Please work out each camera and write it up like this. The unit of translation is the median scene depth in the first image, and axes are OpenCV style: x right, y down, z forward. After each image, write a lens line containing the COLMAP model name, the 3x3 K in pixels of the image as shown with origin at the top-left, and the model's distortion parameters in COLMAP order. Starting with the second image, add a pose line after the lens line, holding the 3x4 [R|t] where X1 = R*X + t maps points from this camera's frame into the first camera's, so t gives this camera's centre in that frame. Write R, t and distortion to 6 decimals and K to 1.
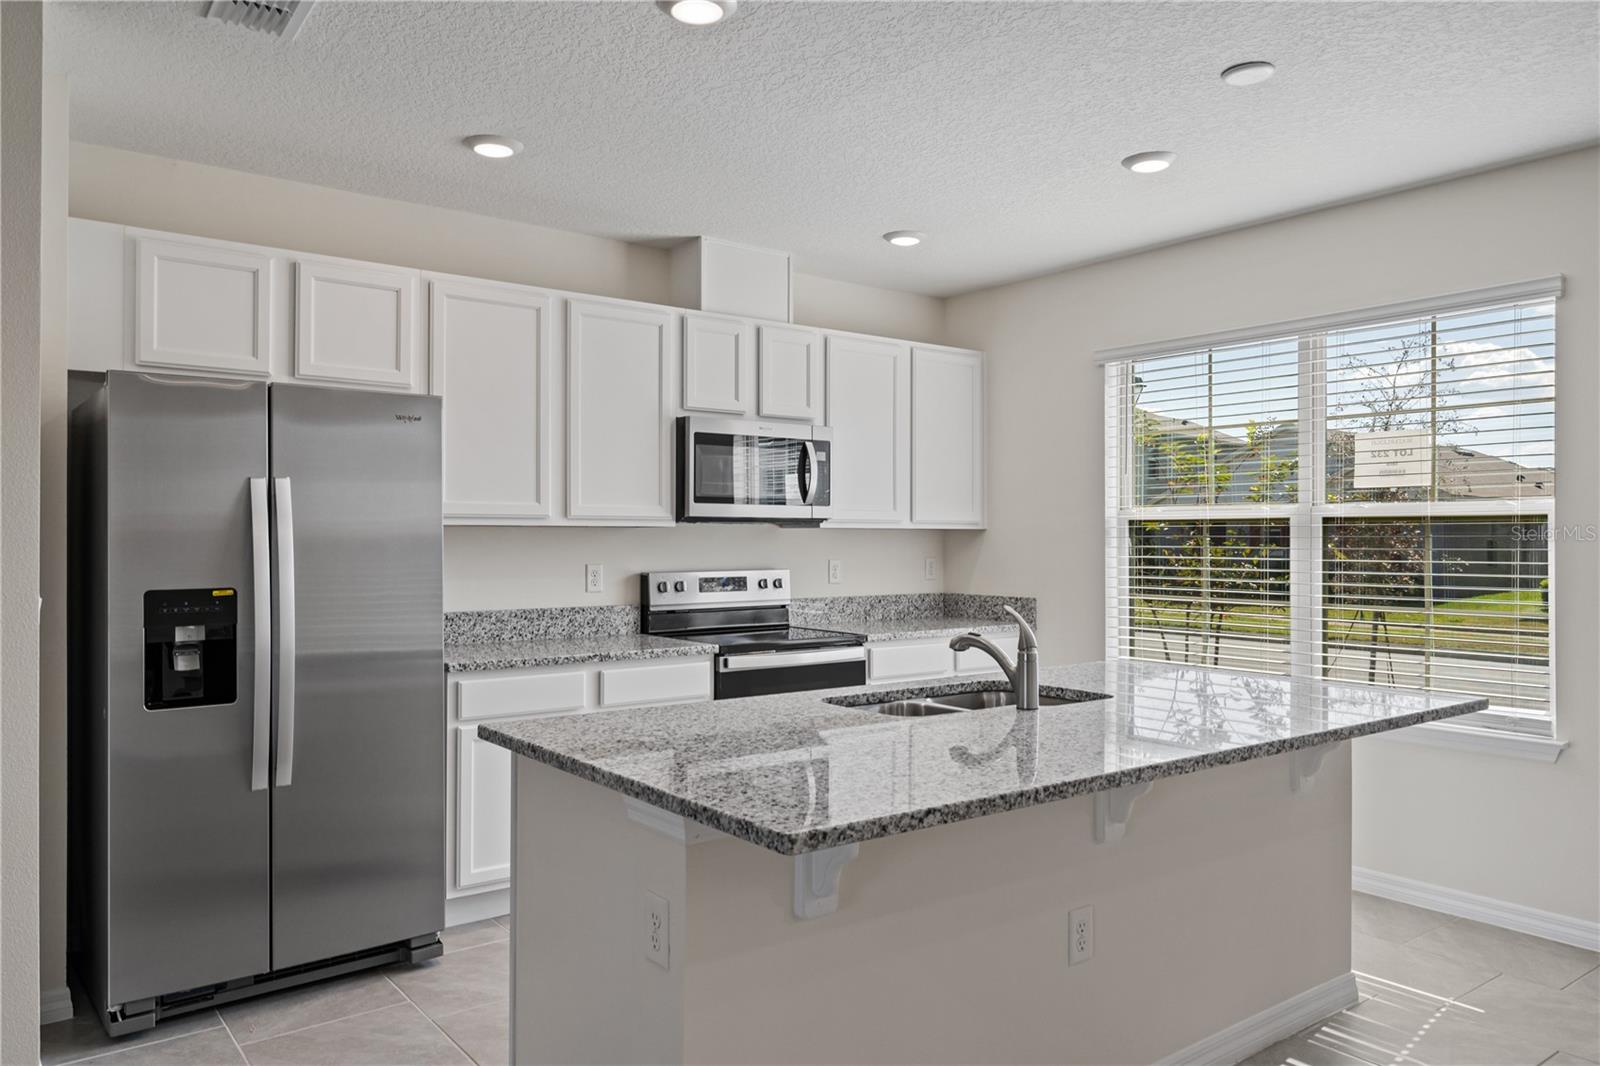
lens RADIAL K [[1132.3, 0, 797.9], [0, 1132.3, 527.4], [0, 0, 1]] dist [0.018414, -0.000921]
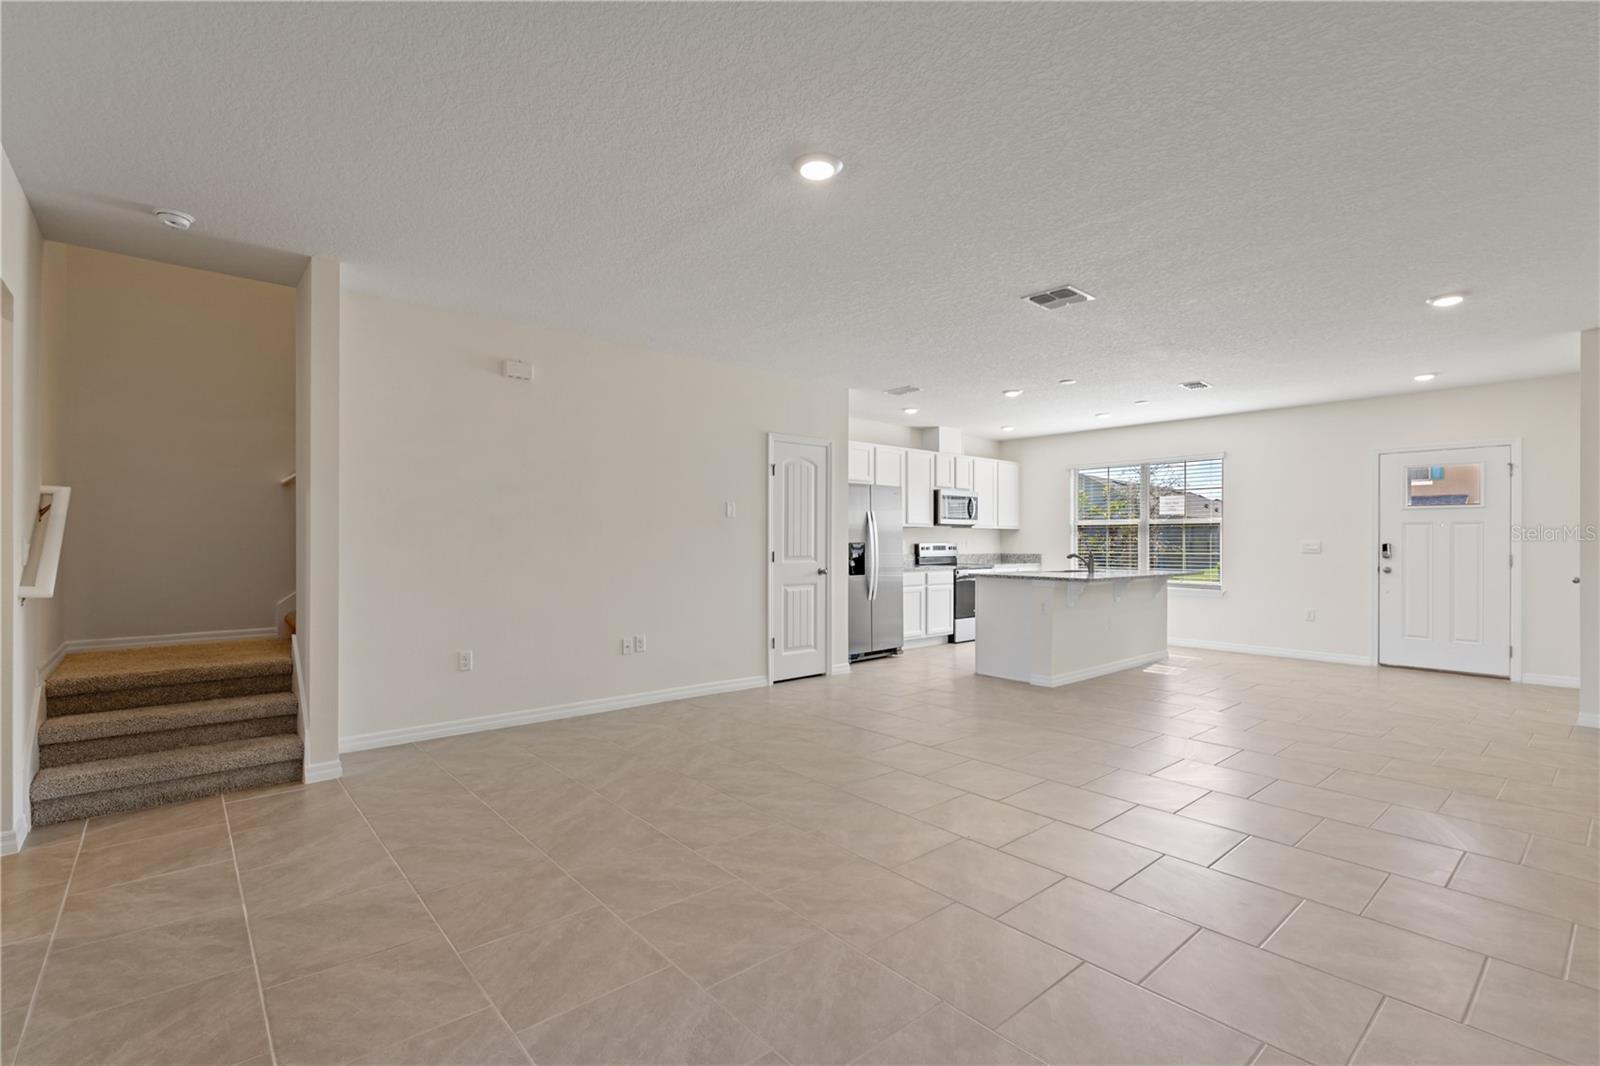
lens RADIAL K [[727.2, 0, 802.1], [0, 727.2, 538.0], [0, 0, 1]] dist [0.000785, 0.000176]
pose [[0.998299, 0.000633, 0.058292, -0.529266], [-0.000851, 0.999993, 0.003714, 0.019643], [-0.058289, -0.003757, 0.998293, -0.810542]]
